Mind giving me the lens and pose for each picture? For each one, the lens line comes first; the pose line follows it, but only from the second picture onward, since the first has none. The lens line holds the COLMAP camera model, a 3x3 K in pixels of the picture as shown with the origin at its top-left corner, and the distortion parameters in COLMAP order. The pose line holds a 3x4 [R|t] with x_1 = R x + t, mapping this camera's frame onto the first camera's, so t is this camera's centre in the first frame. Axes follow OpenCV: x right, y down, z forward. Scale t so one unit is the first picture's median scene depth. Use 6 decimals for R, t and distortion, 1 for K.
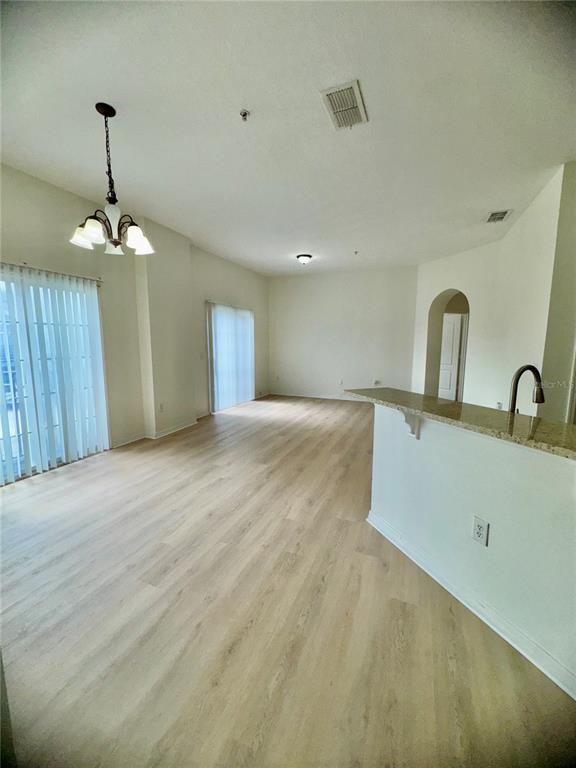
lens RADIAL K [[306.4, 0, 288.0], [0, 306.4, 383.8], [0, 0, 1]] dist [-0.003410, -0.000293]
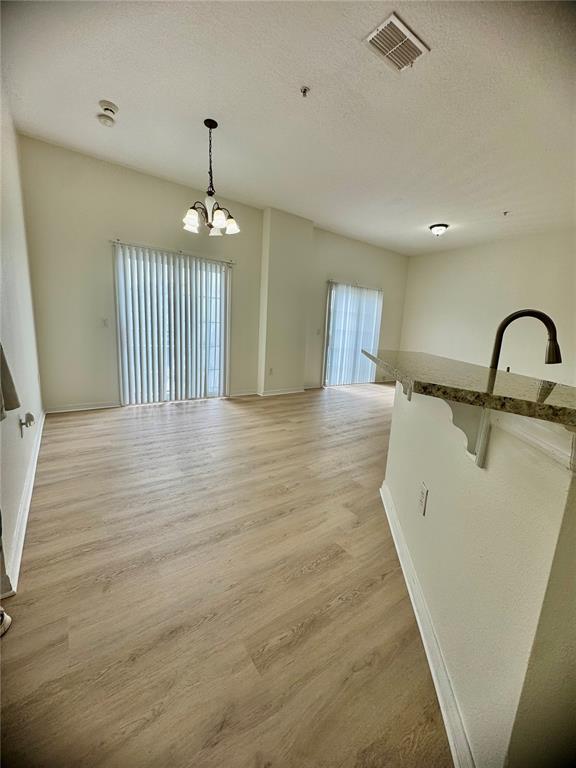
lens RADIAL K [[306.4, 0, 288.2], [0, 306.4, 384.0], [0, 0, 1]] dist [-0.003410, -0.000293]
pose [[0.855719, 0.129637, -0.500938, 0.344320], [-0.117083, 0.991509, 0.056586, 0.075493], [0.504020, 0.010230, 0.863632, 0.023254]]
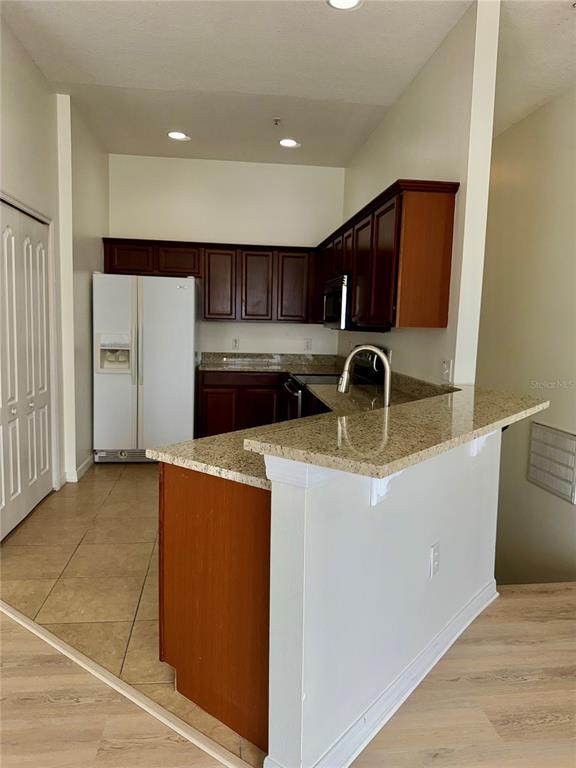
lens RADIAL K [[544.1, 0, 286.7], [0, 544.1, 385.2], [0, 0, 1]] dist [0.036779, -0.051236]
pose [[-0.491762, -0.112130, 0.863480, -0.168270], [0.093192, 0.979200, 0.180230, -0.117521], [-0.865728, 0.169100, -0.471083, 0.945790]]
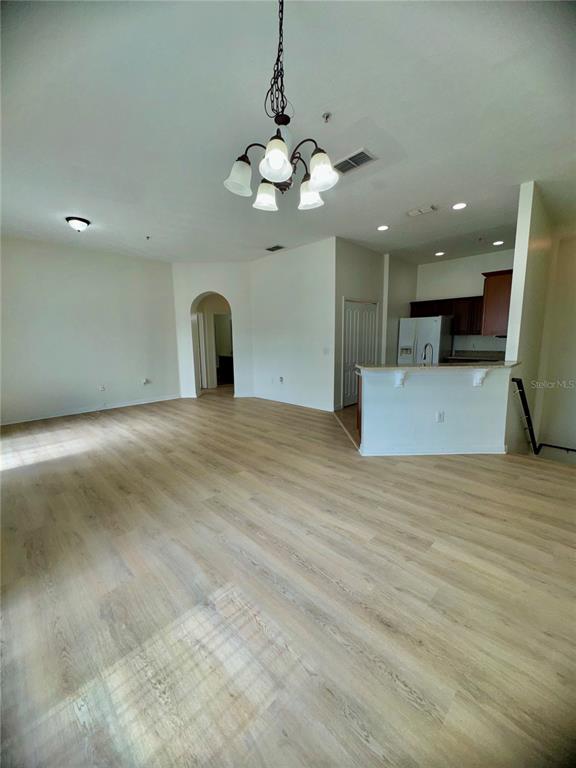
lens RADIAL K [[306.4, 0, 288.6], [0, 306.4, 383.2], [0, 0, 1]] dist [-0.003410, -0.000293]
pose [[0.376094, -0.144334, 0.915271, -0.898228], [0.139739, 0.985331, 0.097962, -0.067877], [-0.915984, 0.091056, 0.390746, 0.554517]]
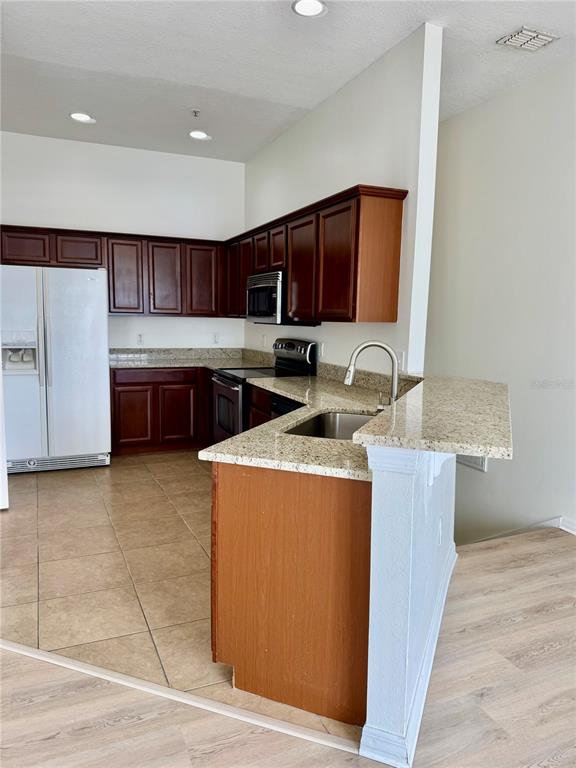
lens RADIAL K [[544.1, 0, 284.7], [0, 544.1, 384.8], [0, 0, 1]] dist [0.036779, -0.051236]
pose [[-0.720190, -0.098637, 0.686730, -0.044360], [0.077409, 0.972236, 0.220826, -0.150070], [-0.689445, 0.212196, -0.692559, 1.145690]]
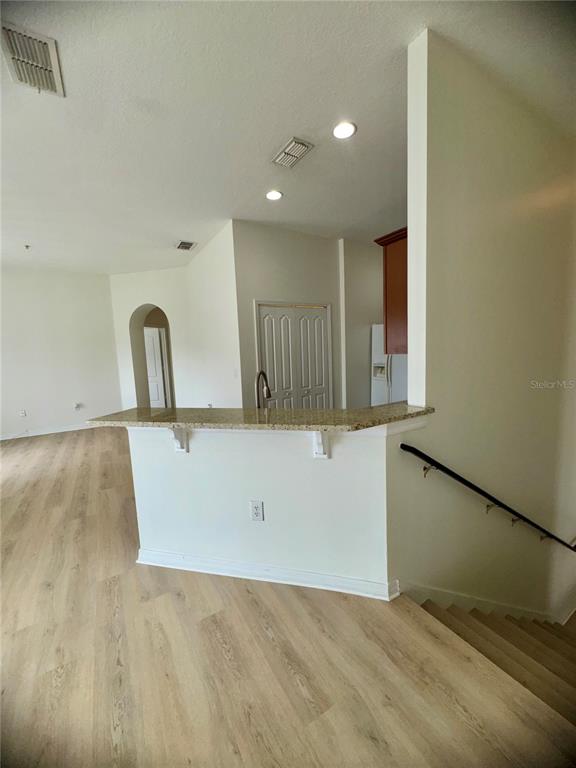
lens RADIAL K [[306.4, 0, 287.5], [0, 306.4, 384.0], [0, 0, 1]] dist [-0.003410, -0.000293]
pose [[0.583518, -0.116611, 0.803685, -0.102440], [0.149537, 0.988143, 0.034803, -0.016593], [-0.798214, 0.099872, 0.594037, 0.070769]]
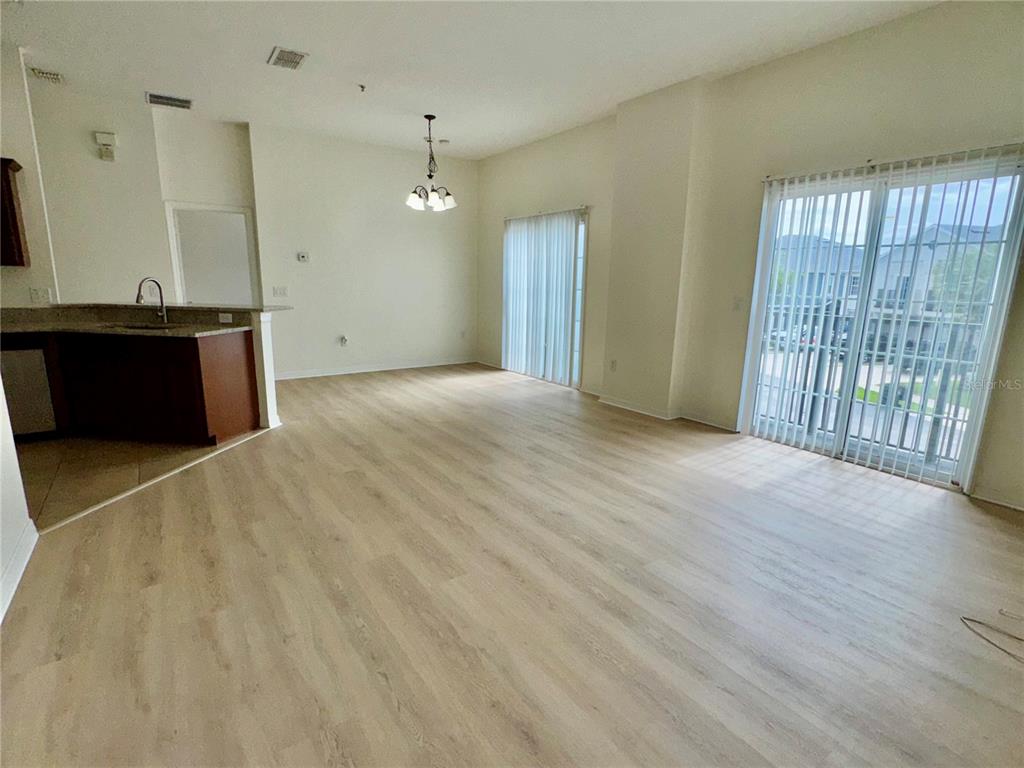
lens RADIAL K [[510.1, 0, 509.0], [0, 510.1, 384.0], [0, 0, 1]] dist [-0.002925, 0.003015]
pose [[-0.536553, 0.160713, -0.828421, 1.040074], [-0.130089, 0.954209, 0.269372, -0.246384], [0.833779, 0.252301, -0.491077, 2.002870]]
